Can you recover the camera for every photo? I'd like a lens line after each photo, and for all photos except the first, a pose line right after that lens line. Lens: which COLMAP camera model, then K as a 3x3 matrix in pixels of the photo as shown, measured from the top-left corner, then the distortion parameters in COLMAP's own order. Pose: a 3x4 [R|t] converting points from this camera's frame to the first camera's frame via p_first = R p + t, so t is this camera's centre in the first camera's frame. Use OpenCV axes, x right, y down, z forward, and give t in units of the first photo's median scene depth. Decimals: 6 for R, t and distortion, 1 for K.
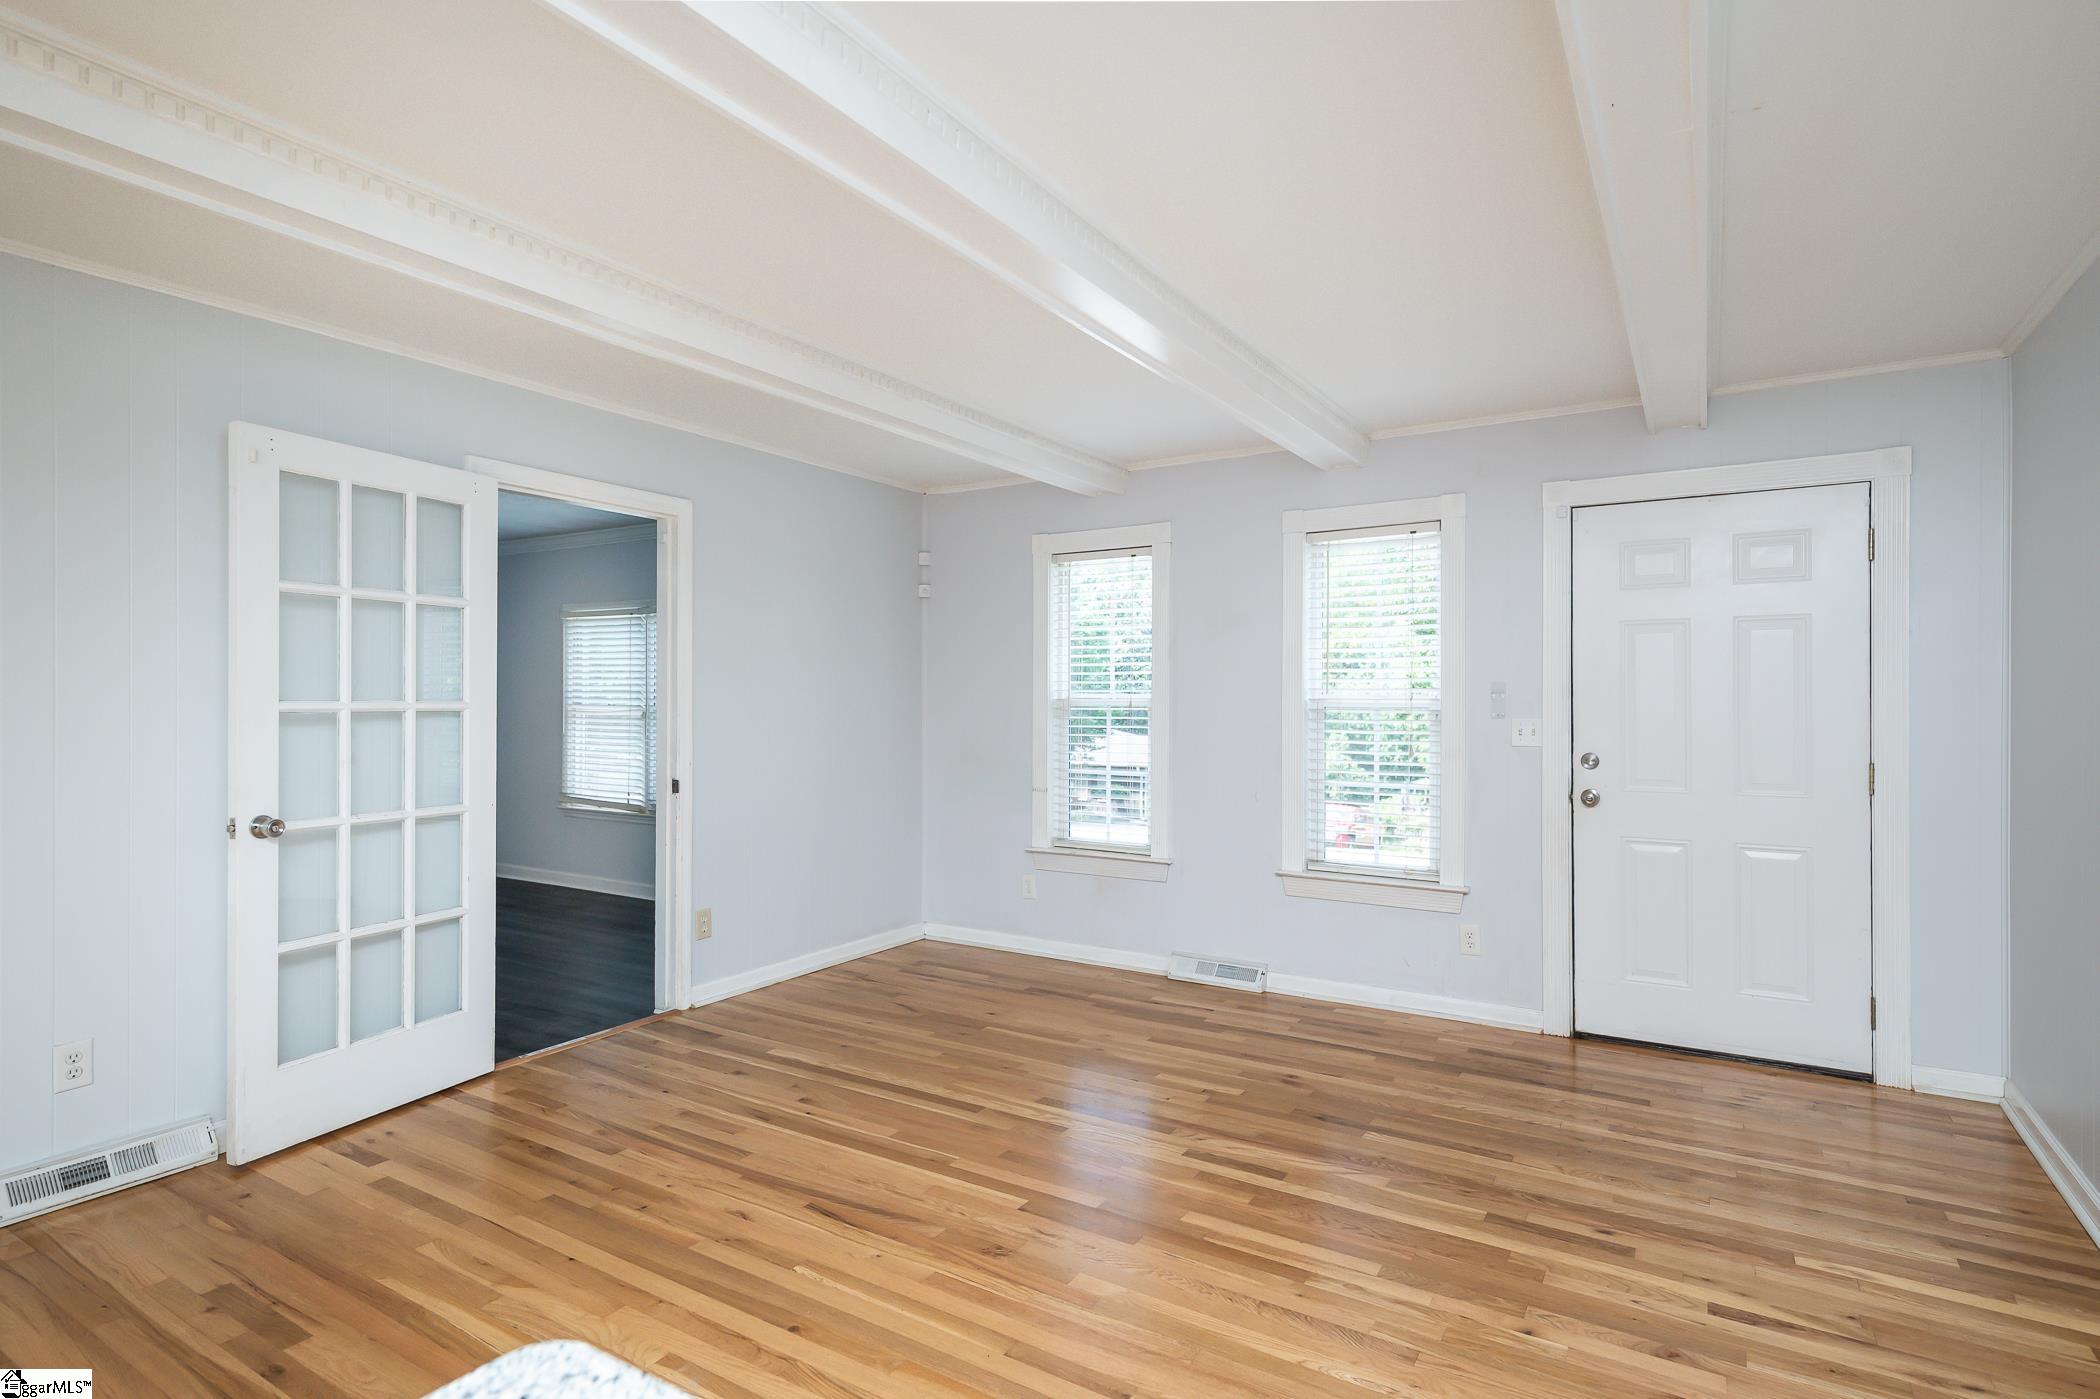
lens RADIAL K [[1068.9, 0, 1047.9], [0, 1068.9, 695.2], [0, 0, 1]] dist [0.007013, 0.000484]
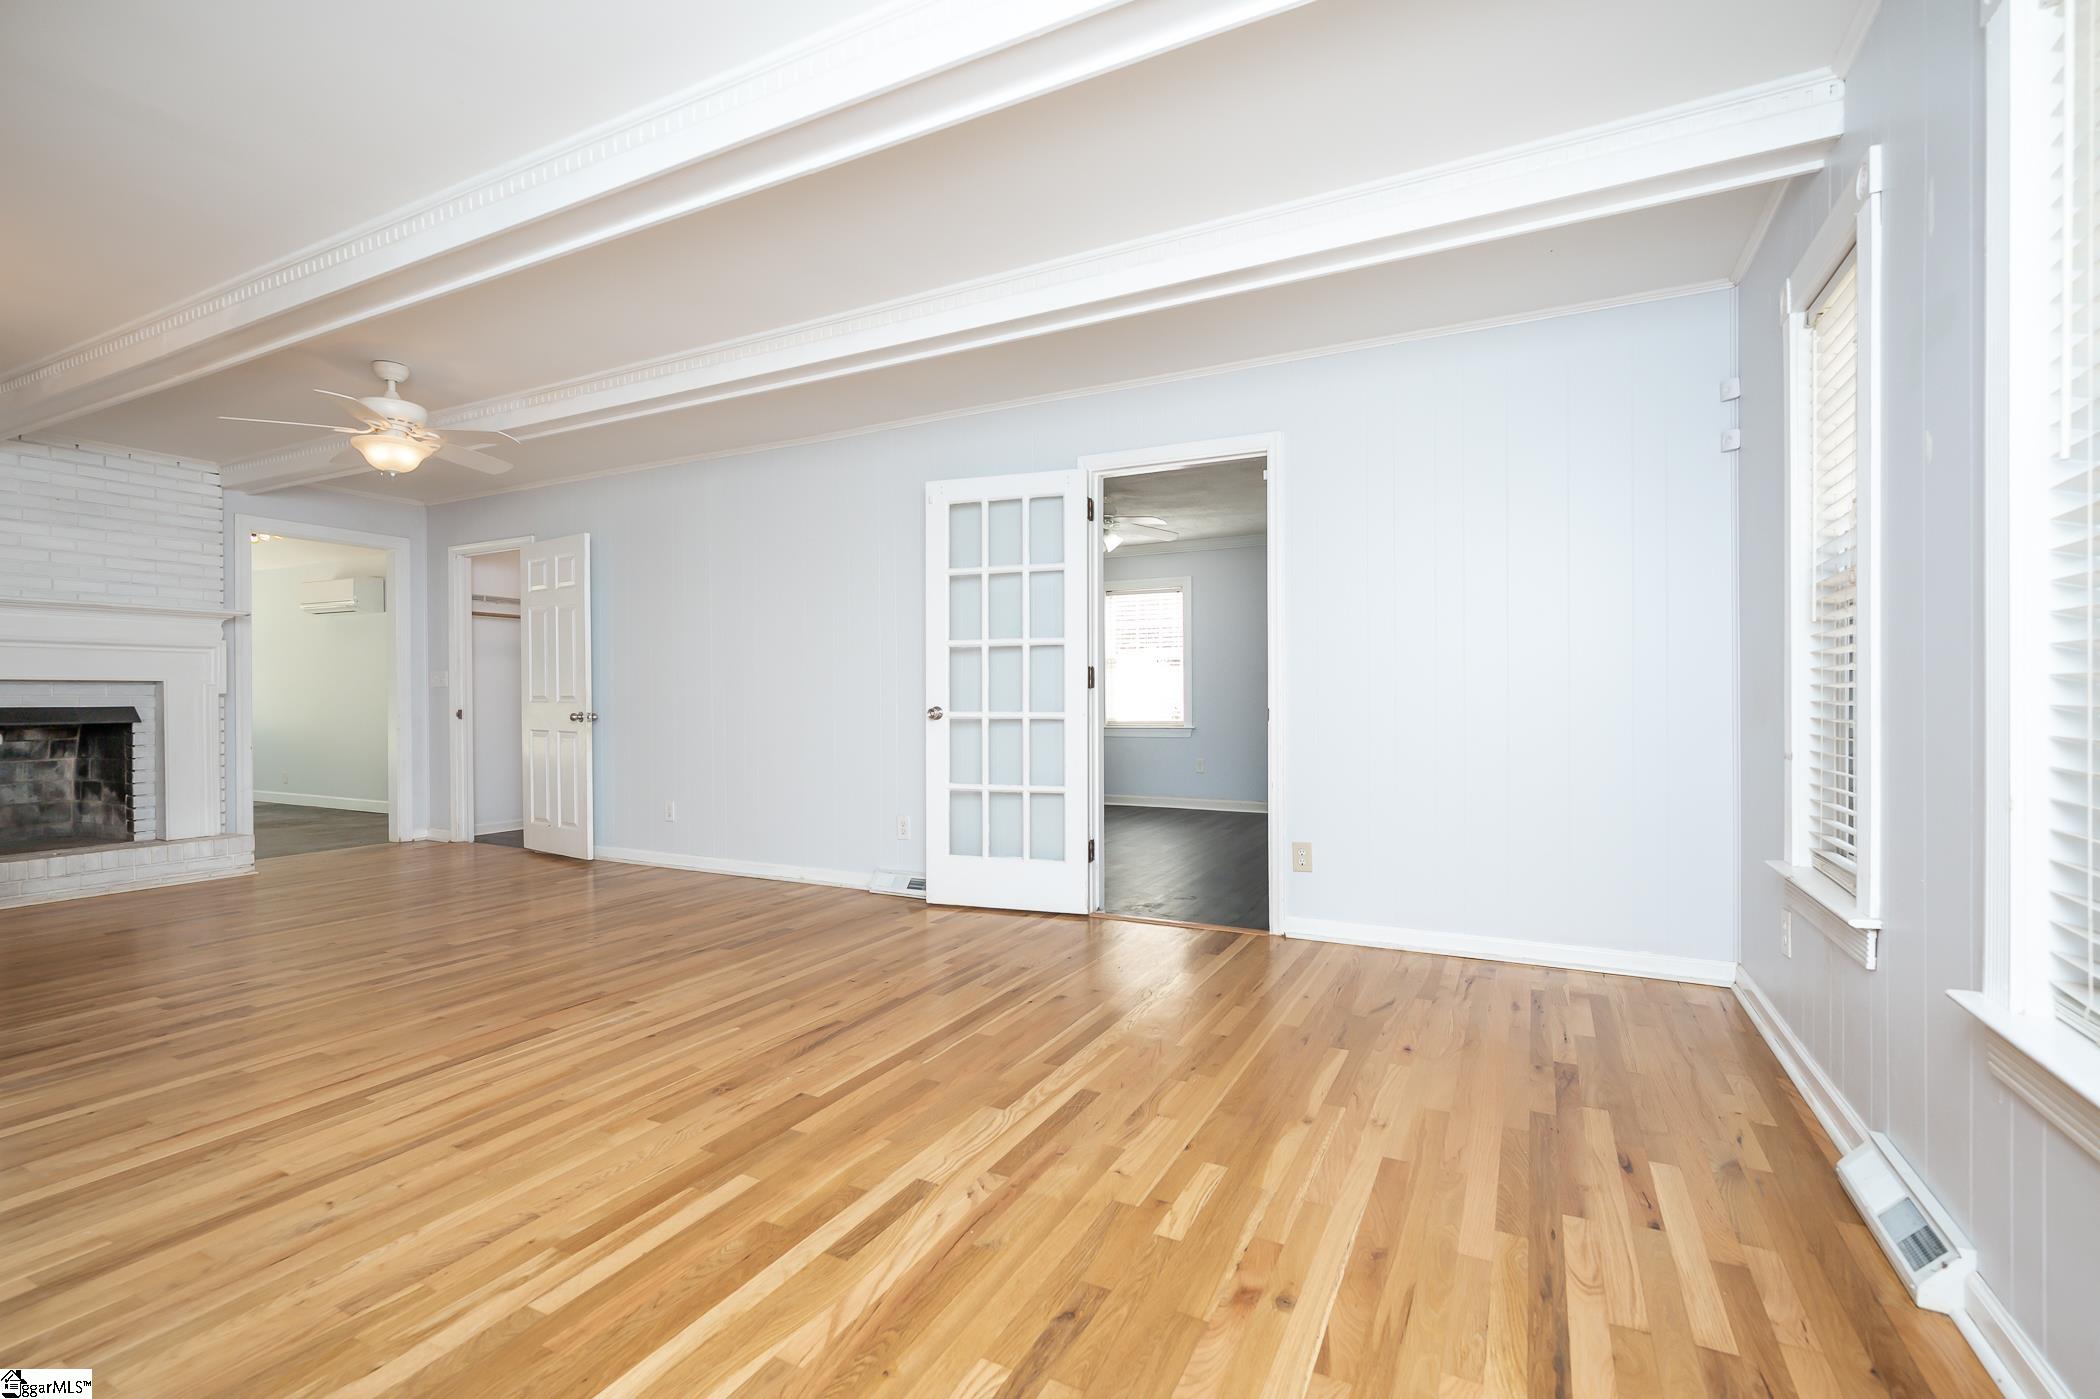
lens RADIAL K [[944.8, 0, 1043.3], [0, 944.8, 704.5], [0, 0, 1]] dist [0.002201, -0.000163]
pose [[0.070008, 0.004016, -0.997538, 0.698167], [0.006557, 0.999968, 0.004486, 0.091024], [0.997525, -0.006855, 0.069979, 0.935491]]
